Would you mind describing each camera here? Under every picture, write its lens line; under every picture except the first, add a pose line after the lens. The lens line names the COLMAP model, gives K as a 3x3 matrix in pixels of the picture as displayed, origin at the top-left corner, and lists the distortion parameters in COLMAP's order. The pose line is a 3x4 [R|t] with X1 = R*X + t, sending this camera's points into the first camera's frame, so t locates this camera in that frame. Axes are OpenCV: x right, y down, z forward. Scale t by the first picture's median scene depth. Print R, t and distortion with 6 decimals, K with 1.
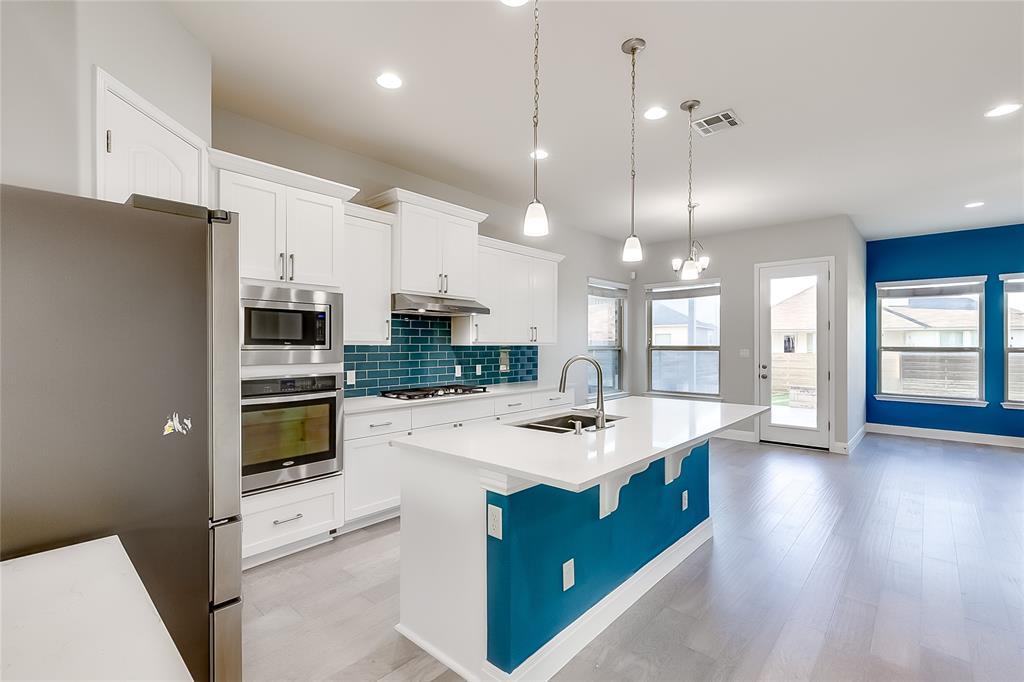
lens RADIAL K [[460.7, 0, 513.2], [0, 460.7, 343.5], [0, 0, 1]] dist [0.007685, -0.001716]
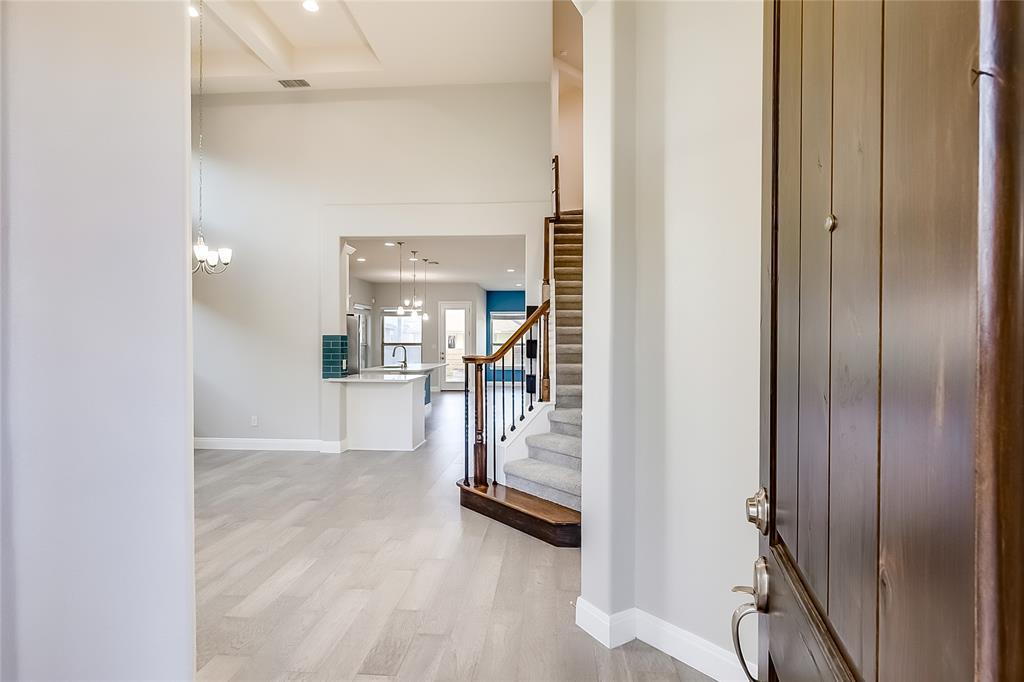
lens RADIAL K [[504.7, 0, 518.6], [0, 504.7, 343.2], [0, 0, 1]] dist [0.001333, -0.000006]
pose [[0.782049, -0.002017, 0.623214, -0.661592], [0.000740, 0.999997, 0.002308, 0.002386], [-0.623217, -0.001344, 0.782048, -1.074656]]
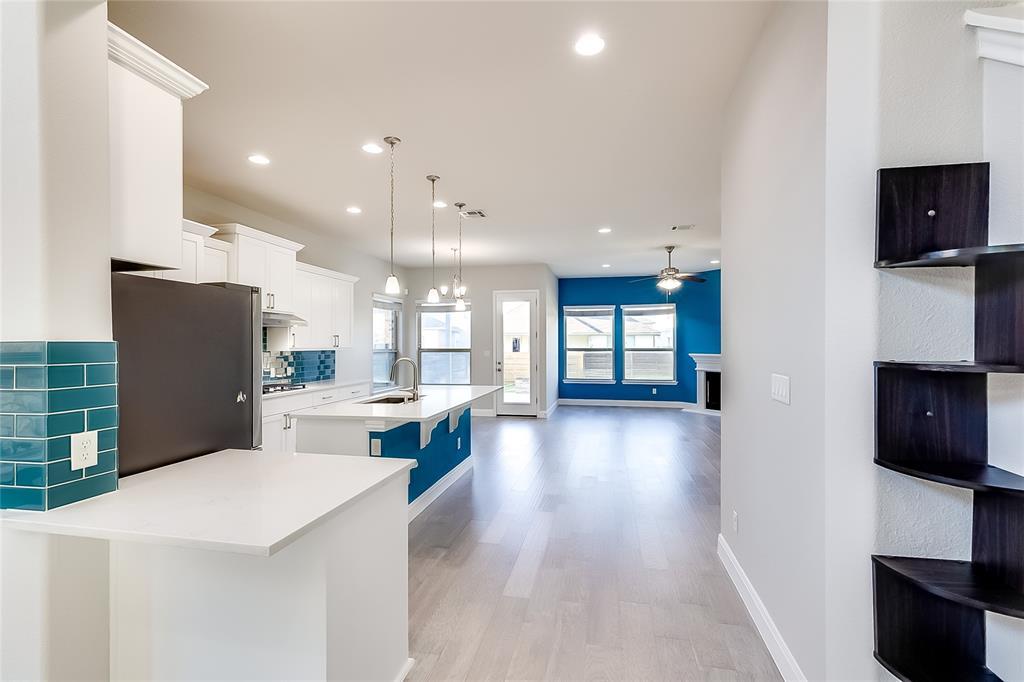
lens RADIAL K [[460.7, 0, 512.6], [0, 460.7, 342.3], [0, 0, 1]] dist [0.007685, -0.001716]
pose [[0.863488, -0.001084, 0.504368, -0.164884], [0.002830, 0.999992, -0.002696, -0.011674], [-0.504362, 0.003756, 0.863484, -0.296137]]
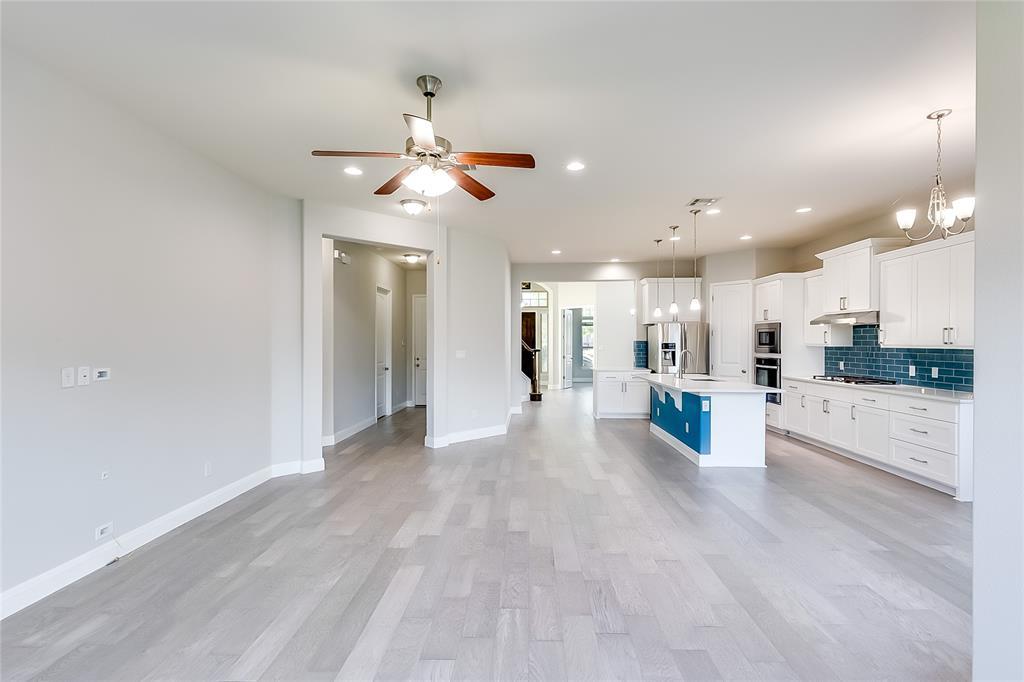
lens RADIAL K [[460.7, 0, 514.6], [0, 460.7, 341.7], [0, 0, 1]] dist [0.007685, -0.001716]
pose [[-0.763998, -0.001233, -0.645217, 1.180881], [-0.000460, 0.999999, -0.001366, -0.007337], [0.645218, -0.000746, -0.763998, 1.095953]]
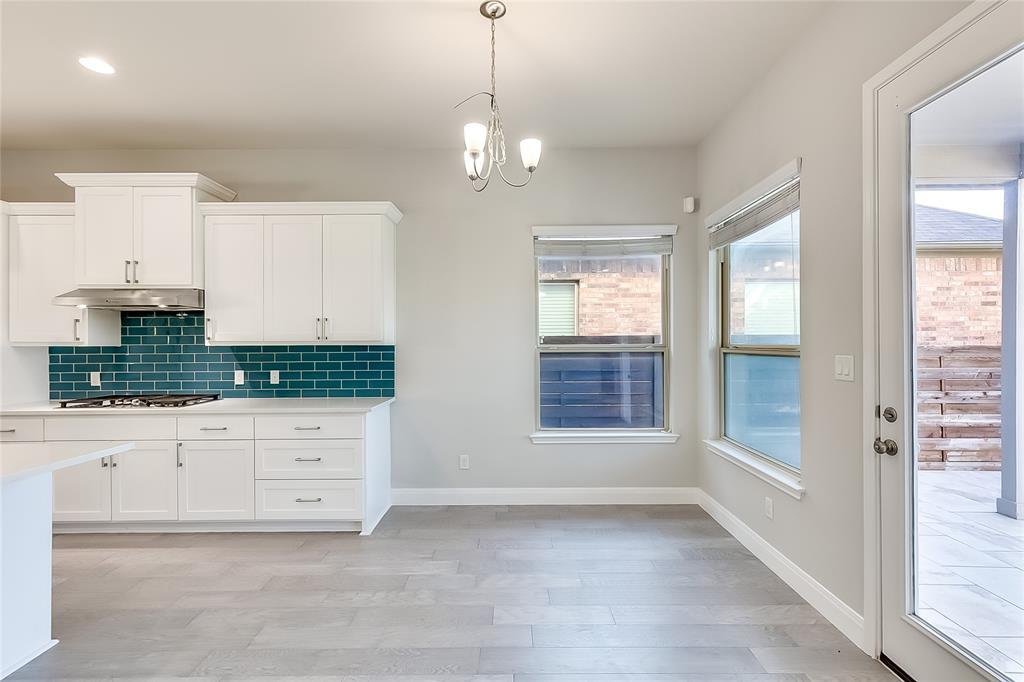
lens RADIAL K [[460.7, 0, 513.4], [0, 460.7, 343.7], [0, 0, 1]] dist [0.007685, -0.001716]
pose [[0.668306, -0.002922, -0.743881, 0.709701], [0.007562, 0.999967, 0.002866, 0.001897], [0.743848, -0.007541, 0.668306, 0.726644]]
